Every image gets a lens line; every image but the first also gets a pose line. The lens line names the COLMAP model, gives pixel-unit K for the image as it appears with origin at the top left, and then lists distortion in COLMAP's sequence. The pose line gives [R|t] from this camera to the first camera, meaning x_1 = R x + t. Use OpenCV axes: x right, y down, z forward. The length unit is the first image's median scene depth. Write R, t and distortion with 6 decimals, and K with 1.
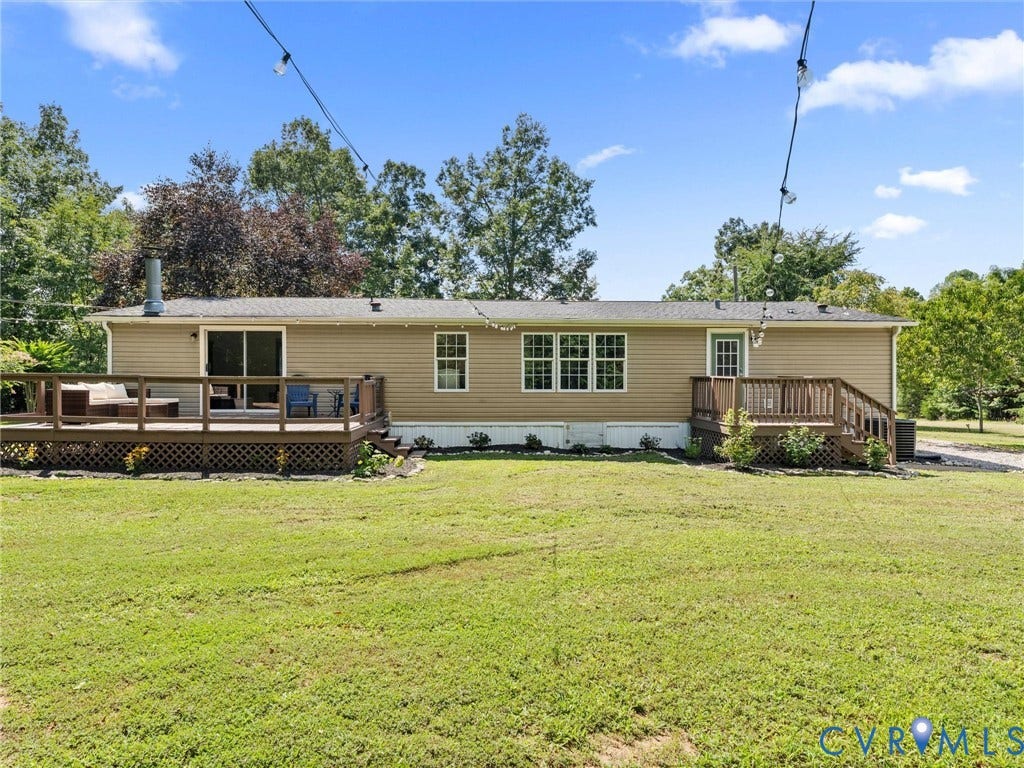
lens RADIAL K [[558.0, 0, 512.0], [0, 558.0, 384.0], [0, 0, 1]] dist [-0.001771, -0.000073]
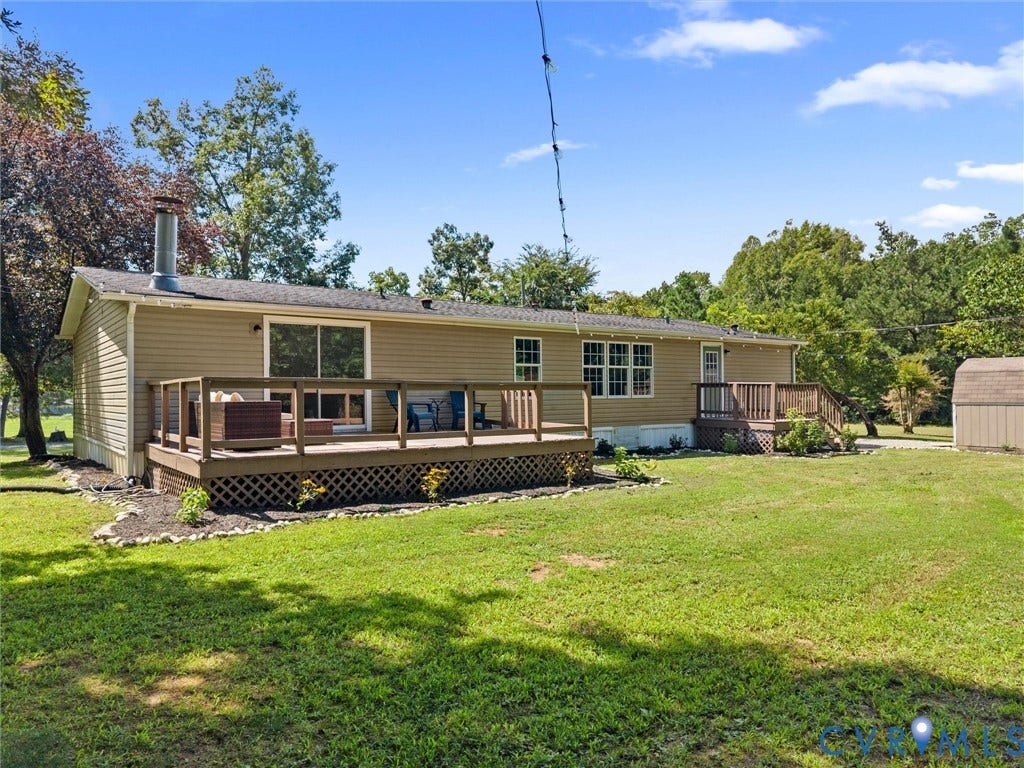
lens RADIAL K [[633.7, 0, 512.0], [0, 633.7, 384.0], [0, 0, 1]] dist [-0.002142, -0.000768]
pose [[0.832731, -0.003218, 0.553668, -0.720958], [0.013904, 0.999789, -0.015101, 0.003534], [-0.553503, 0.020274, 0.832600, 0.112285]]
